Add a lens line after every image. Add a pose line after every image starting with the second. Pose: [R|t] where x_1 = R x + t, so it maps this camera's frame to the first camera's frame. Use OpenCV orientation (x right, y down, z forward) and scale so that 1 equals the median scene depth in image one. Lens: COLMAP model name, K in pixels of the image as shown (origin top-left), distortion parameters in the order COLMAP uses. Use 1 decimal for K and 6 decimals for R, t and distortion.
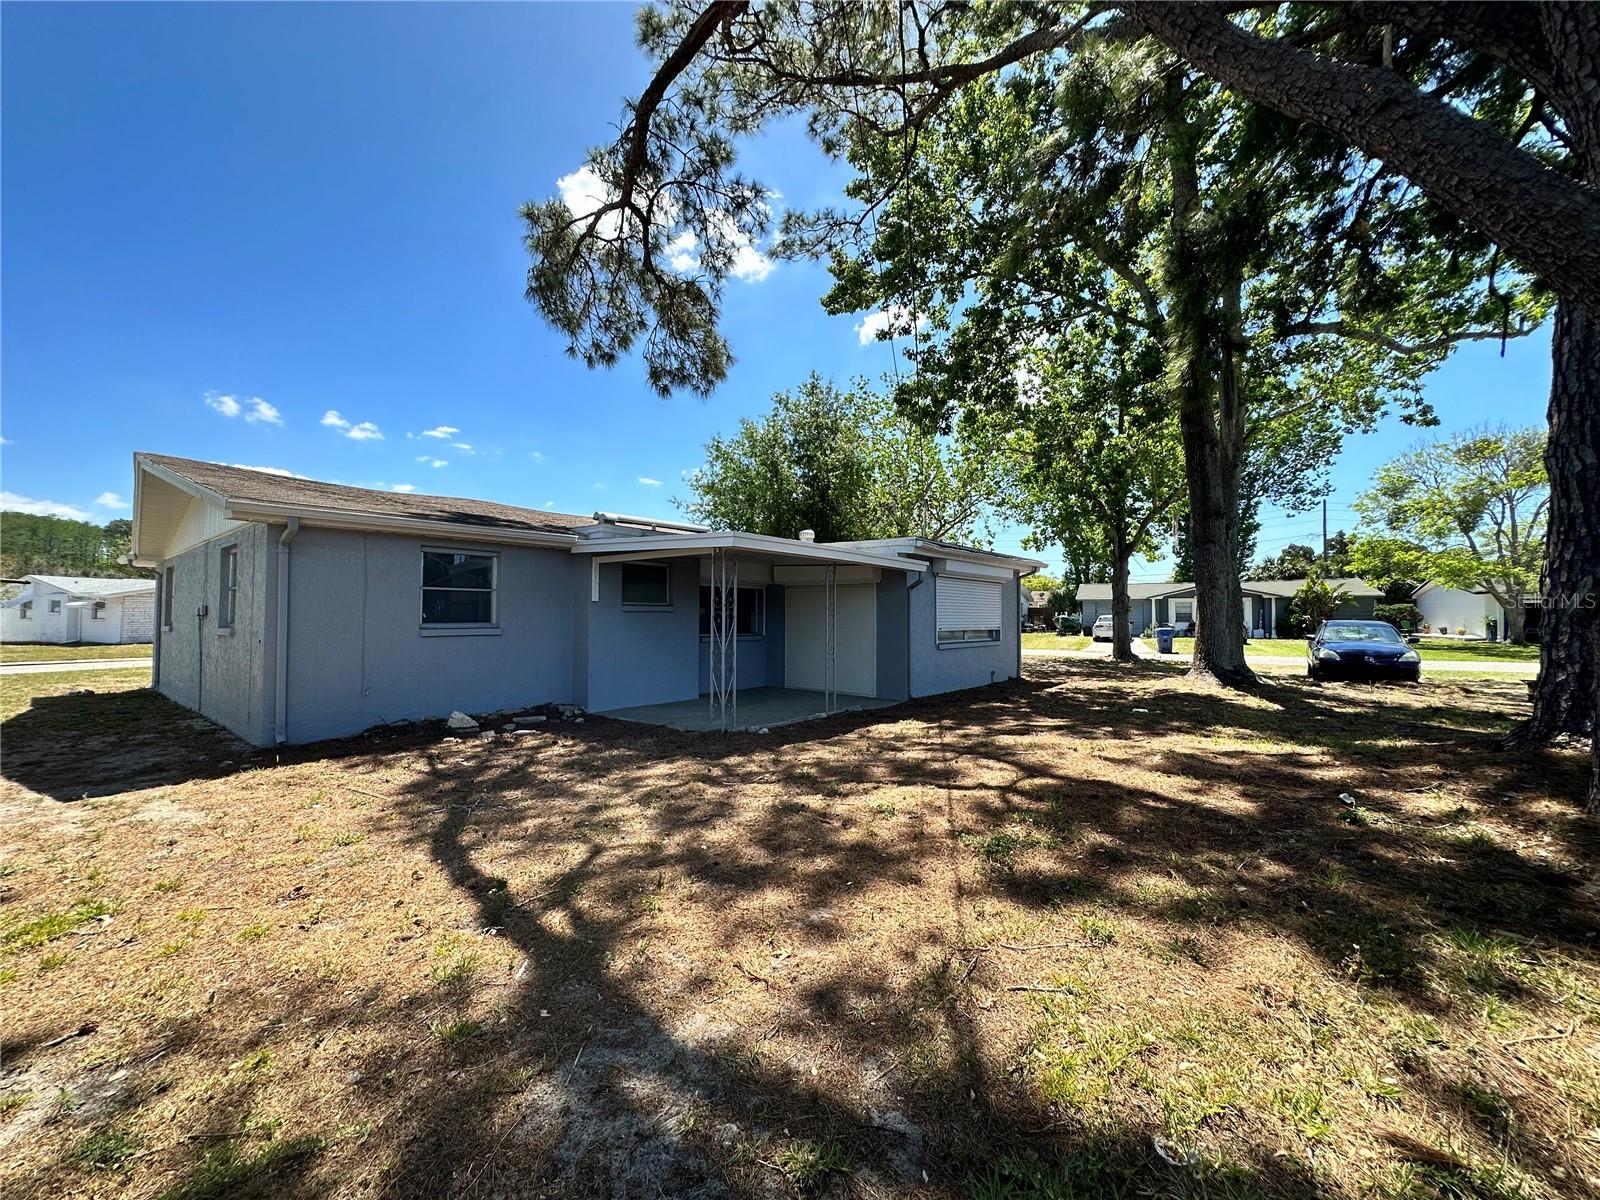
lens RADIAL K [[640.7, 0, 793.2], [0, 640.7, 597.5], [0, 0, 1]] dist [-0.005669, 0.001688]
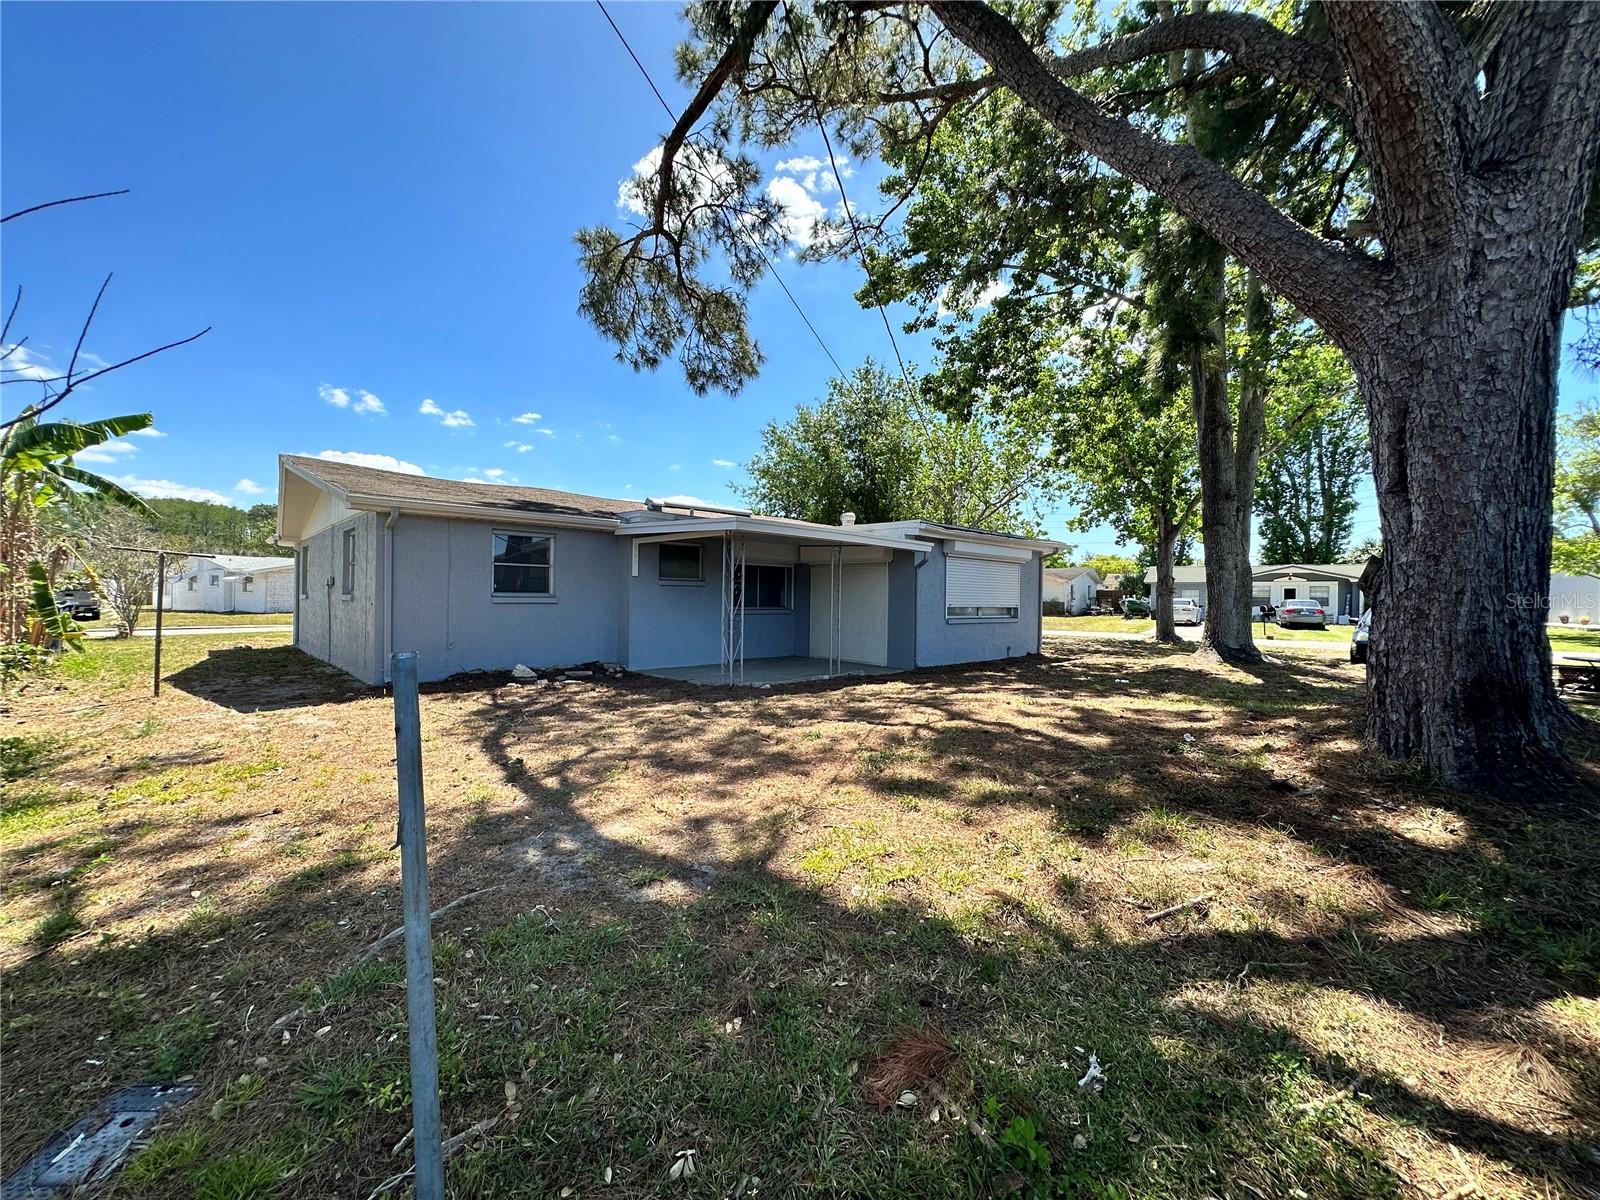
lens RADIAL K [[640.7, 0, 793.1], [0, 640.7, 599.8], [0, 0, 1]] dist [-0.005669, 0.001688]
pose [[0.993005, 0.011776, -0.117486, 0.116471], [-0.007914, 0.999414, 0.033291, 0.007826], [0.117809, -0.032129, 0.992516, -0.130174]]
